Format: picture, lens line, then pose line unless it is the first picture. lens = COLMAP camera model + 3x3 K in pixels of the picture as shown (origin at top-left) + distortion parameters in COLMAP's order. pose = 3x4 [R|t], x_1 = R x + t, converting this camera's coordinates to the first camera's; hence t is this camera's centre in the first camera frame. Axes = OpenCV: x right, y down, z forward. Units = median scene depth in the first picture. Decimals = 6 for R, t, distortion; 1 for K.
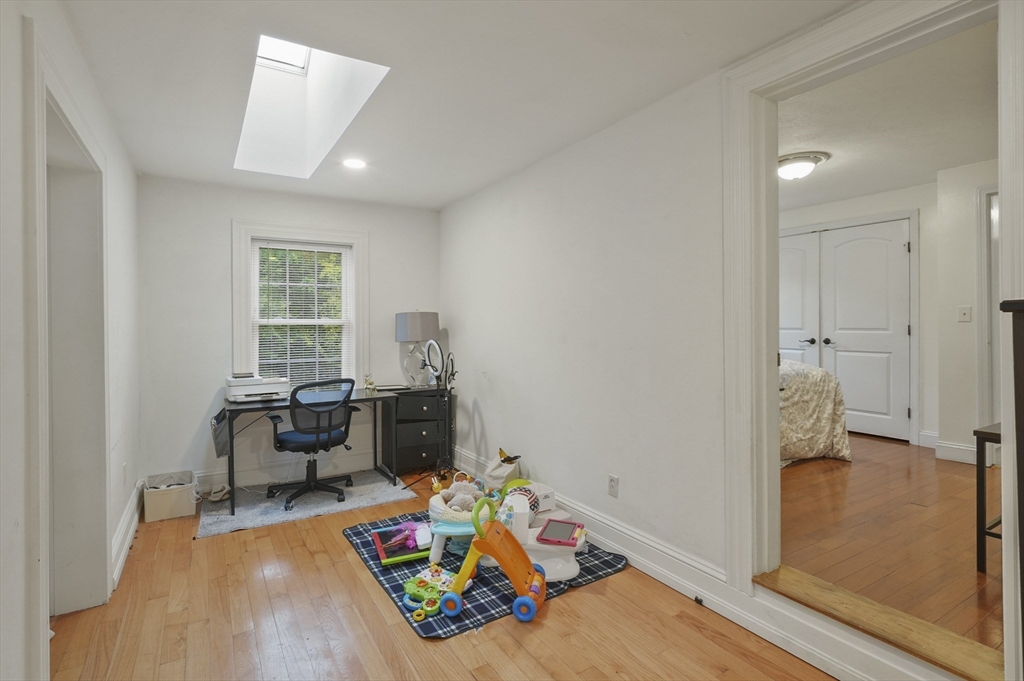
lens RADIAL K [[502.7, 0, 514.8], [0, 502.7, 332.8], [0, 0, 1]] dist [0.005352, -0.004158]
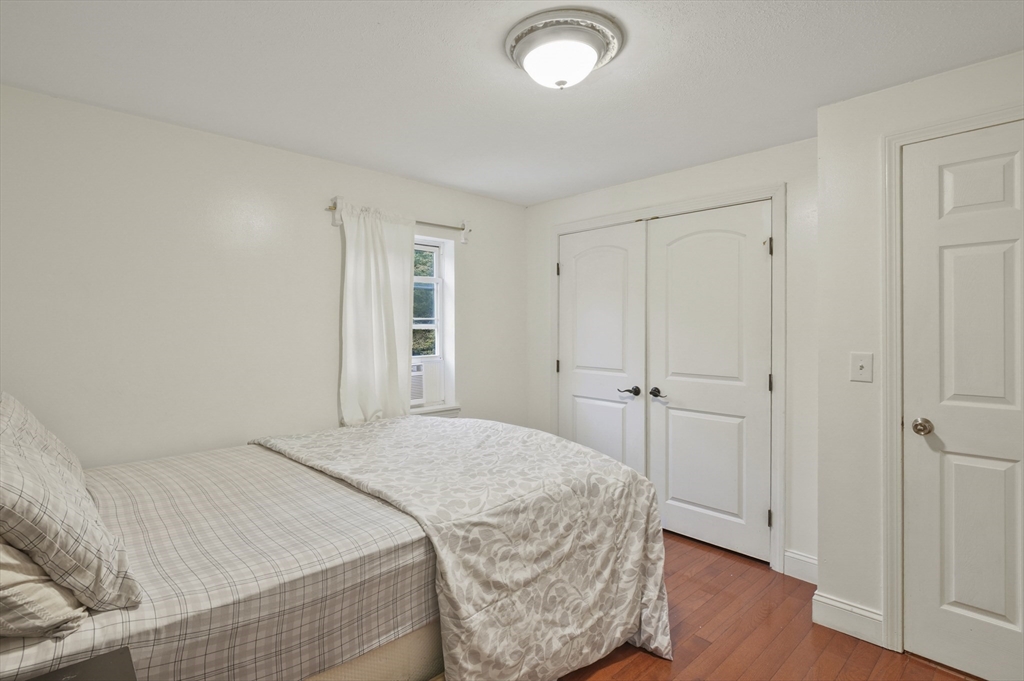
lens RADIAL K [[502.7, 0, 508.5], [0, 502.7, 338.1], [0, 0, 1]] dist [0.005352, -0.004158]
pose [[0.980942, 0.000724, 0.194298, 0.399590], [-0.002029, 0.999977, 0.006517, -0.070577], [-0.194289, -0.006788, 0.980921, 0.524941]]
